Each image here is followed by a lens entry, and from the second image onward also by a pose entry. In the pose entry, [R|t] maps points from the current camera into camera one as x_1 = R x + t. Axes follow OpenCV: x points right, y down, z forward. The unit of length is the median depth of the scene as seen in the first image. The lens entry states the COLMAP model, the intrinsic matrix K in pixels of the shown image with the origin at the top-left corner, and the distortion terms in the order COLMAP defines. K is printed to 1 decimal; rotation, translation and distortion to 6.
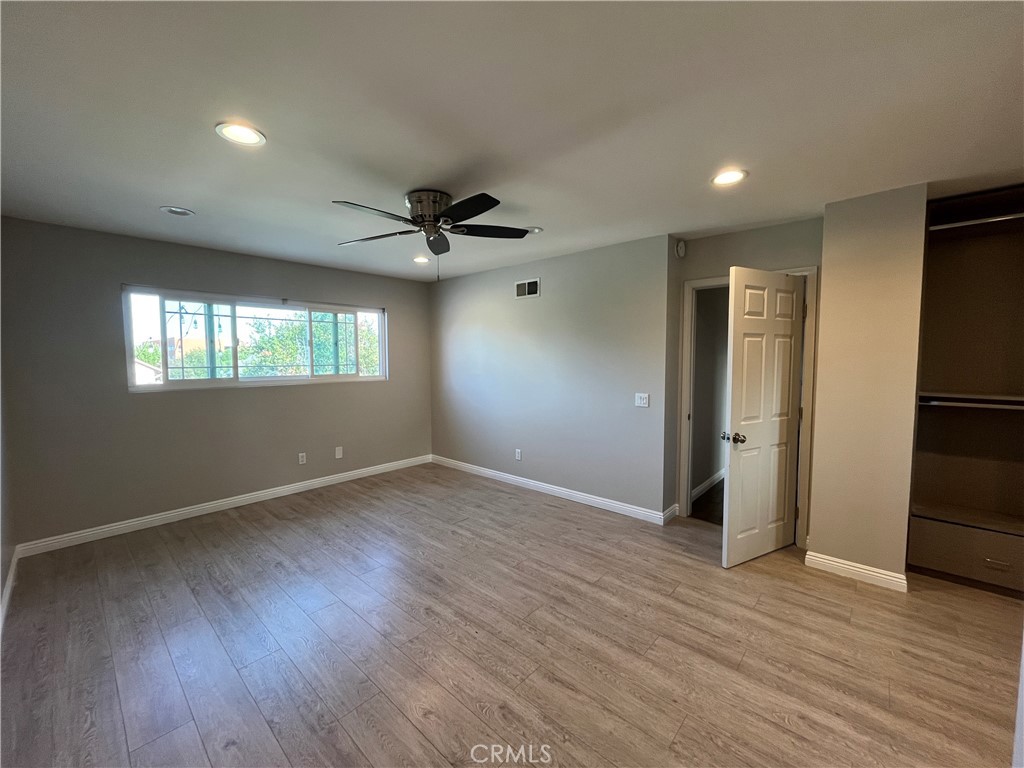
lens RADIAL K [[413.8, 0, 508.8], [0, 413.8, 387.9], [0, 0, 1]] dist [-0.003849, 0.000872]
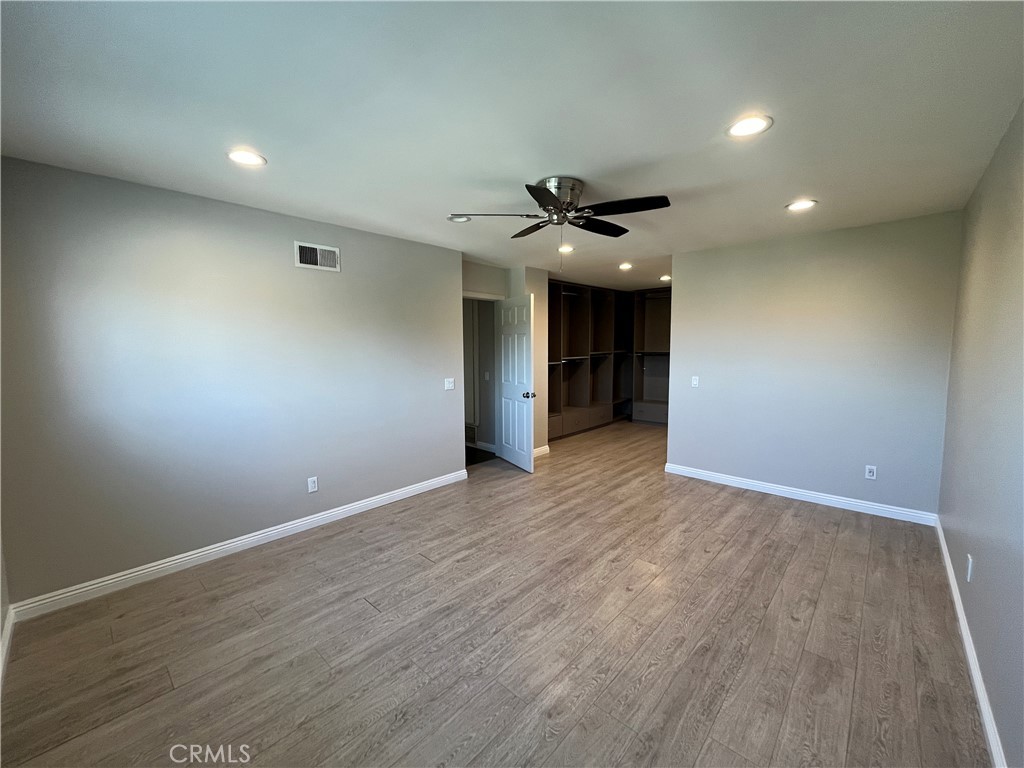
lens RADIAL K [[413.8, 0, 508.7], [0, 413.8, 376.9], [0, 0, 1]] dist [-0.003849, 0.000872]
pose [[0.003489, -0.066130, 0.997805, -1.029761], [0.090109, 0.993773, 0.065547, -0.061551], [-0.995926, 0.089682, 0.009426, 0.966899]]
